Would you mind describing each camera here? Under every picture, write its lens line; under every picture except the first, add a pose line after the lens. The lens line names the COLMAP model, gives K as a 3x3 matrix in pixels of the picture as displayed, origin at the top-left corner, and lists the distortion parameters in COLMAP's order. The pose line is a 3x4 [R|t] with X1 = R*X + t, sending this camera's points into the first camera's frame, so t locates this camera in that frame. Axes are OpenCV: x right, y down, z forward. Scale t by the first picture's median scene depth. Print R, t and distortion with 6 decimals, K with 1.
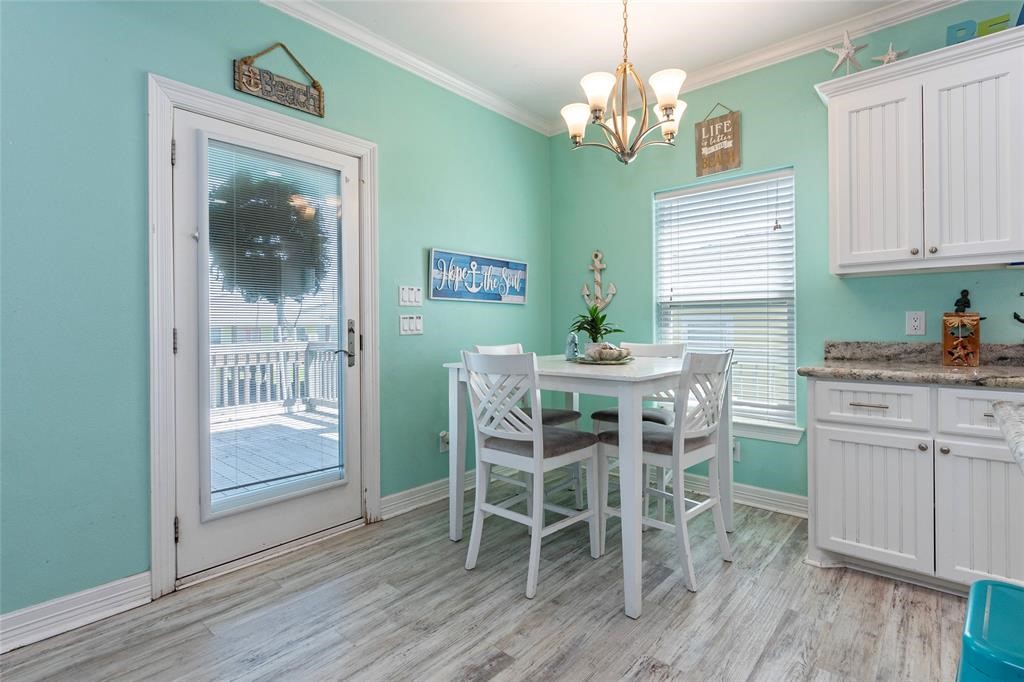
lens RADIAL K [[487.5, 0, 514.3], [0, 487.5, 331.5], [0, 0, 1]] dist [-0.000753, 0.000052]
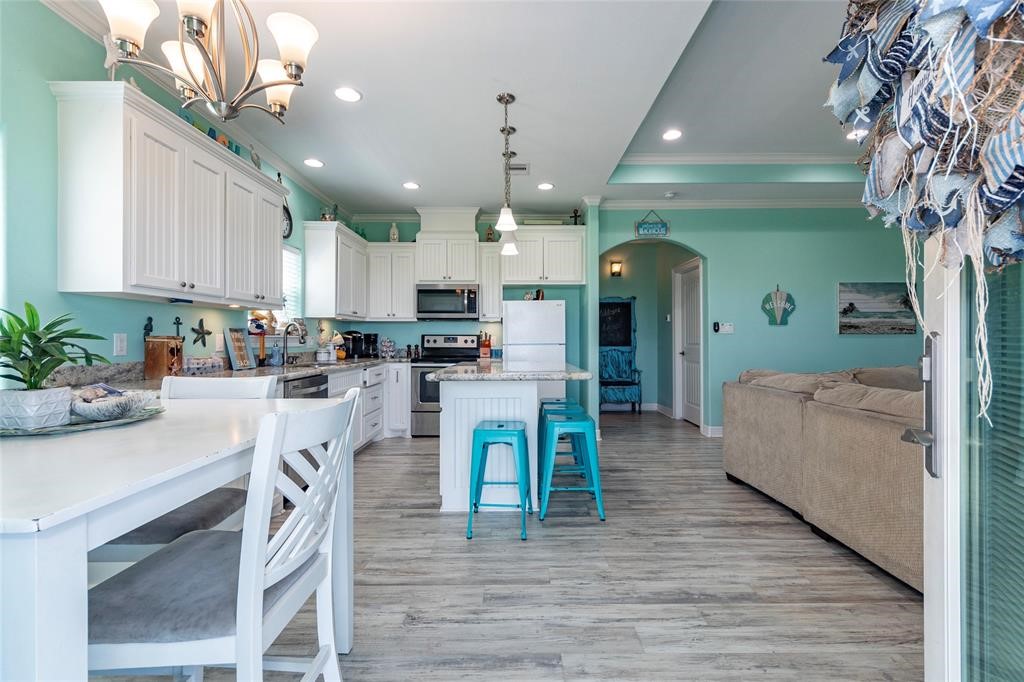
lens RADIAL K [[444.1, 0, 524.0], [0, 444.1, 339.0], [0, 0, 1]] dist [0.001082, -0.000127]
pose [[-0.669631, 0.006463, 0.742666, -0.431798], [0.012177, 0.999923, 0.002278, -0.018086], [-0.742594, 0.010569, -0.669658, 0.883232]]
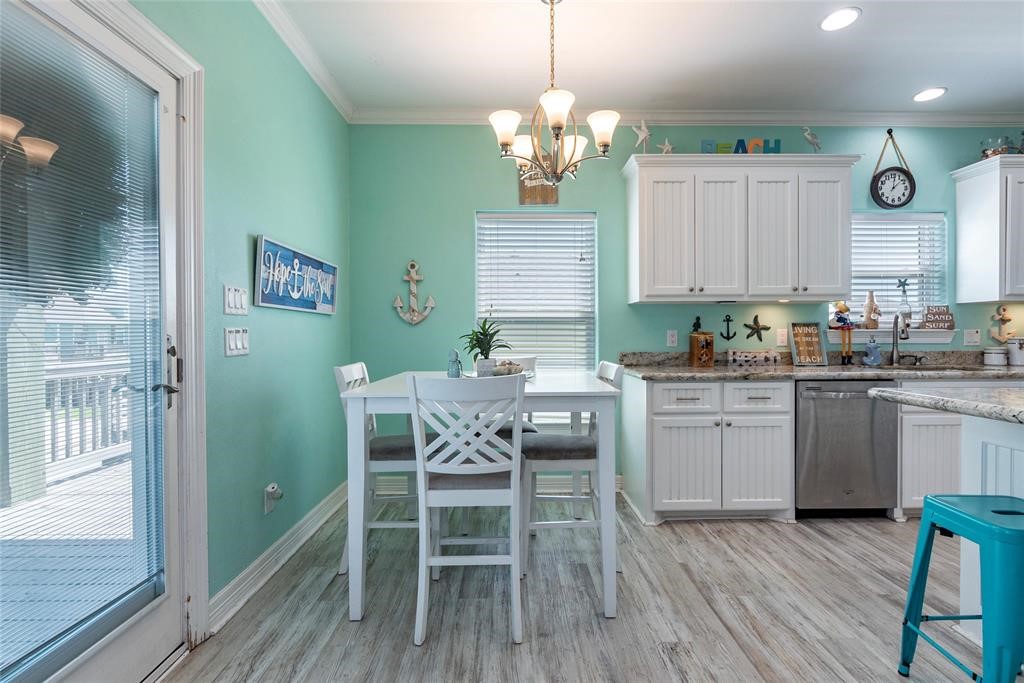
lens RADIAL K [[472.9, 0, 515.1], [0, 472.9, 340.5], [0, 0, 1]] dist [-0.004106, -0.000923]
pose [[0.742155, -0.005768, 0.670203, -0.400567], [0.006682, 0.999977, 0.001207, -0.013910], [-0.670195, 0.003583, 0.742177, 0.247448]]
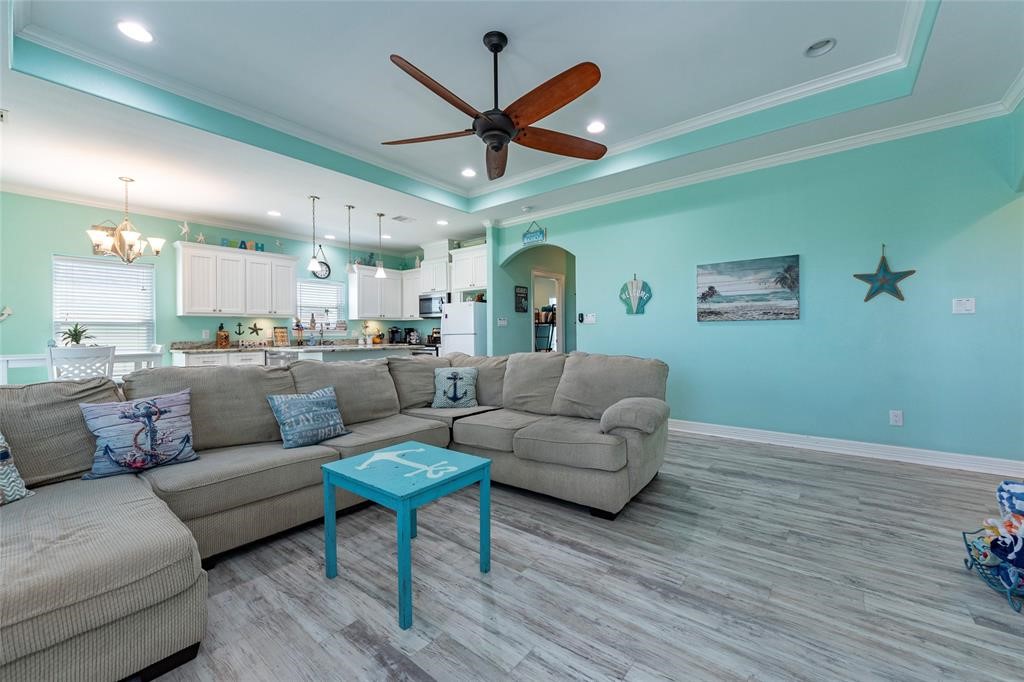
lens RADIAL K [[409.9, 0, 531.3], [0, 409.9, 332.0], [0, 0, 1]] dist [-0.003754, -0.000225]
pose [[-0.069674, 0.008233, 0.997536, -1.462002], [0.019565, 0.999785, -0.006885, 0.019793], [-0.997378, 0.019037, -0.069820, -0.618834]]
